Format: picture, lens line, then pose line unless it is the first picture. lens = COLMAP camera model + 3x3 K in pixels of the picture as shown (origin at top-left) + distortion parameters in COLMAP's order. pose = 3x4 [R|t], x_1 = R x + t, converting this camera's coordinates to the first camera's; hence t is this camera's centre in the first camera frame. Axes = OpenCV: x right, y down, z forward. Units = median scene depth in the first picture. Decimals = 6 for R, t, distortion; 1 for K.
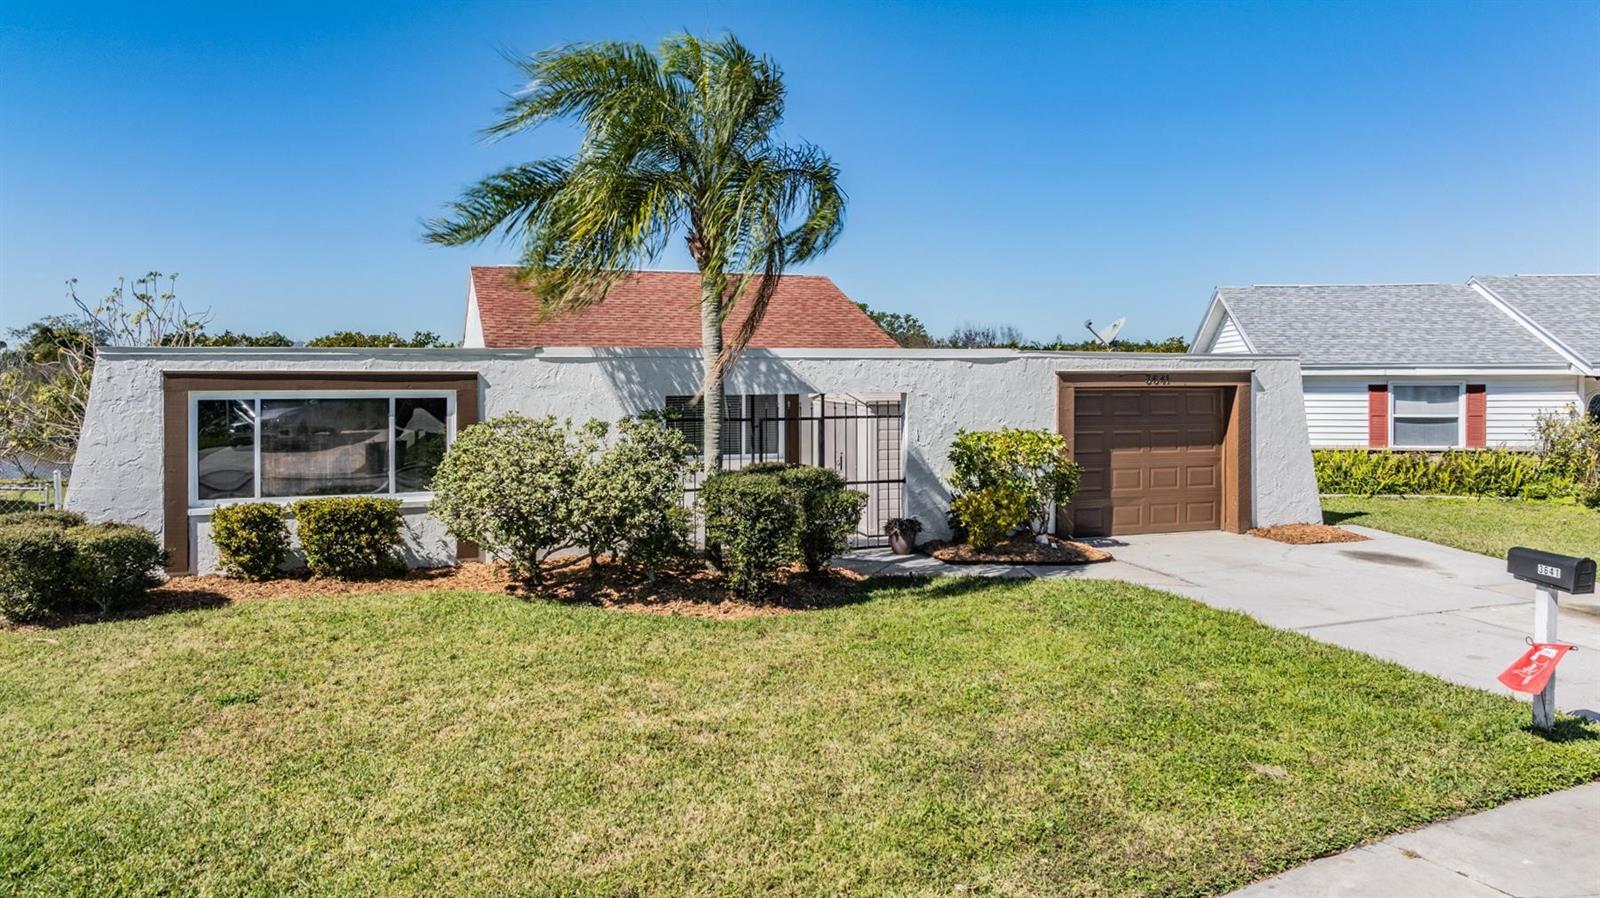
lens RADIAL K [[1151.8, 0, 804.5], [0, 1151.8, 369.8], [0, 0, 1]] dist [-0.010042, -0.001577]
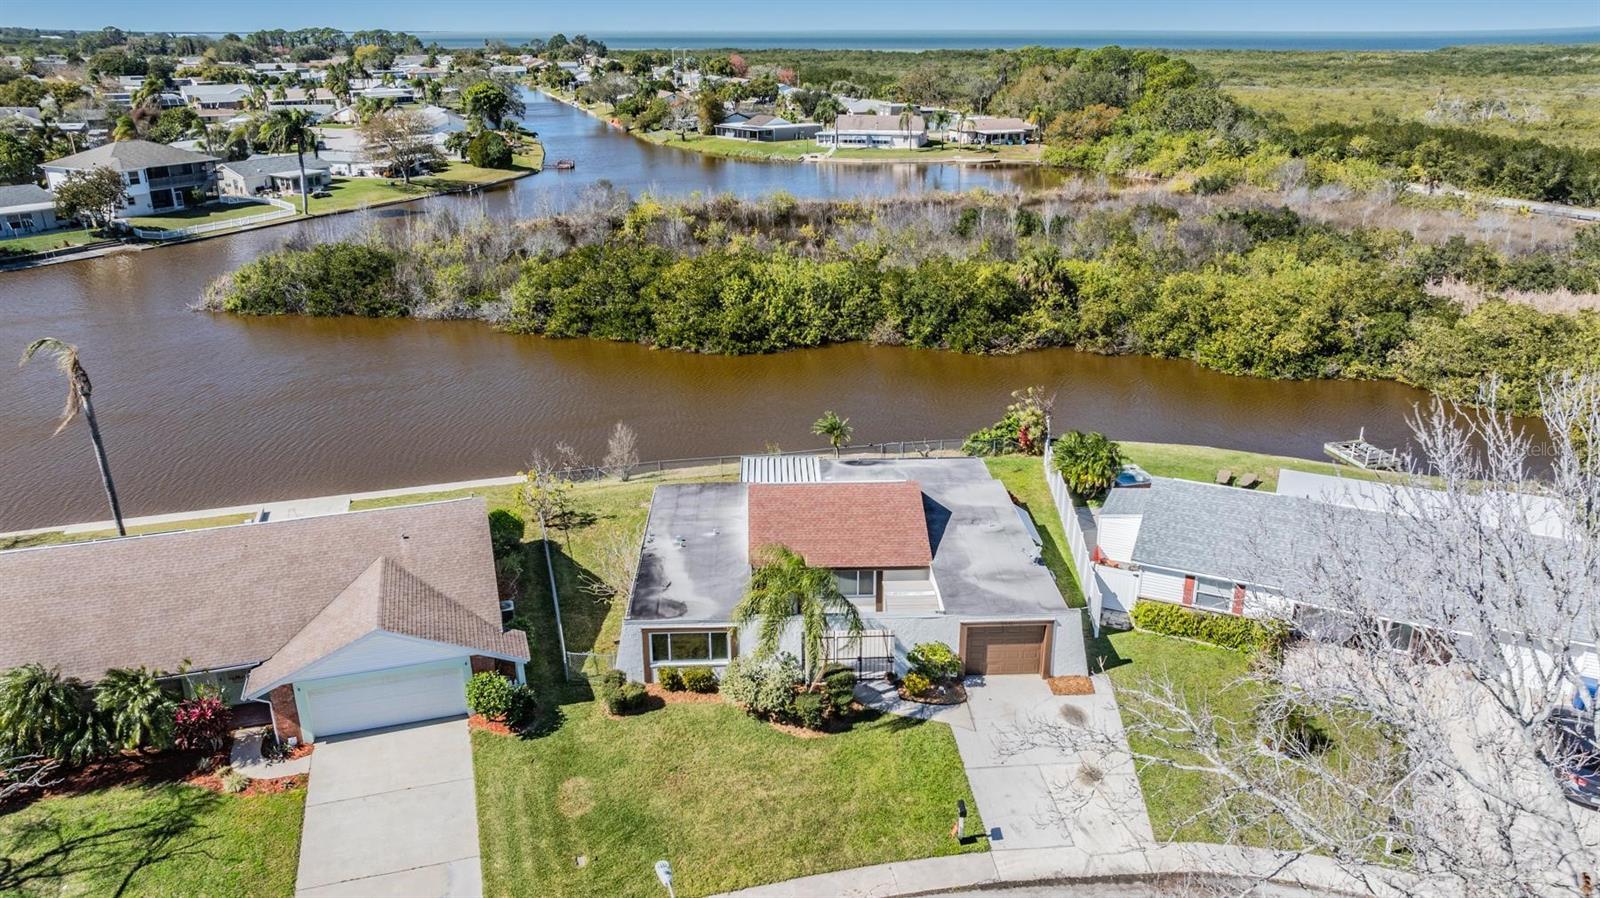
lens RADIAL K [[1121.9, 0, 804.6], [0, 1121.9, 450.1], [0, 0, 1]] dist [-0.015825, -0.003878]
pose [[0.954539, 0.101796, -0.280166, 0.545594], [0.003901, 0.935536, 0.353210, -1.220402], [0.298060, -0.338246, 0.892608, -1.160756]]
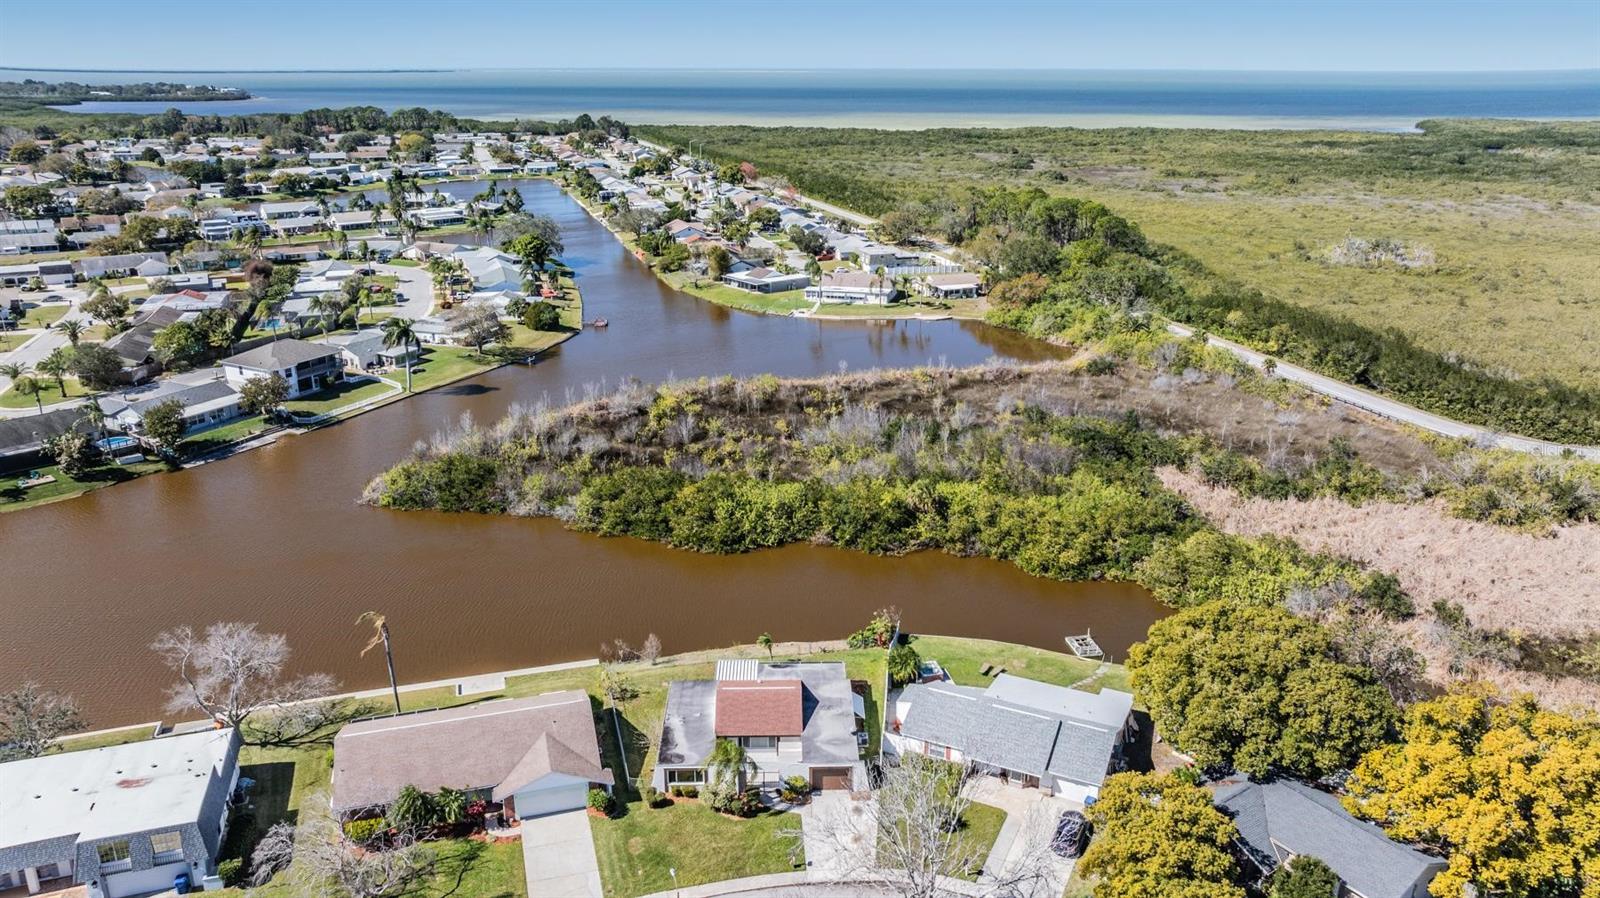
lens RADIAL K [[1126.1, 0, 802.7], [0, 1126.1, 450.4], [0, 0, 1]] dist [-0.013495, 0.003053]
pose [[0.949358, 0.100505, -0.297687, 1.649256], [0.002660, 0.944853, 0.327484, -3.204475], [0.314184, -0.311692, 0.896737, -3.376769]]
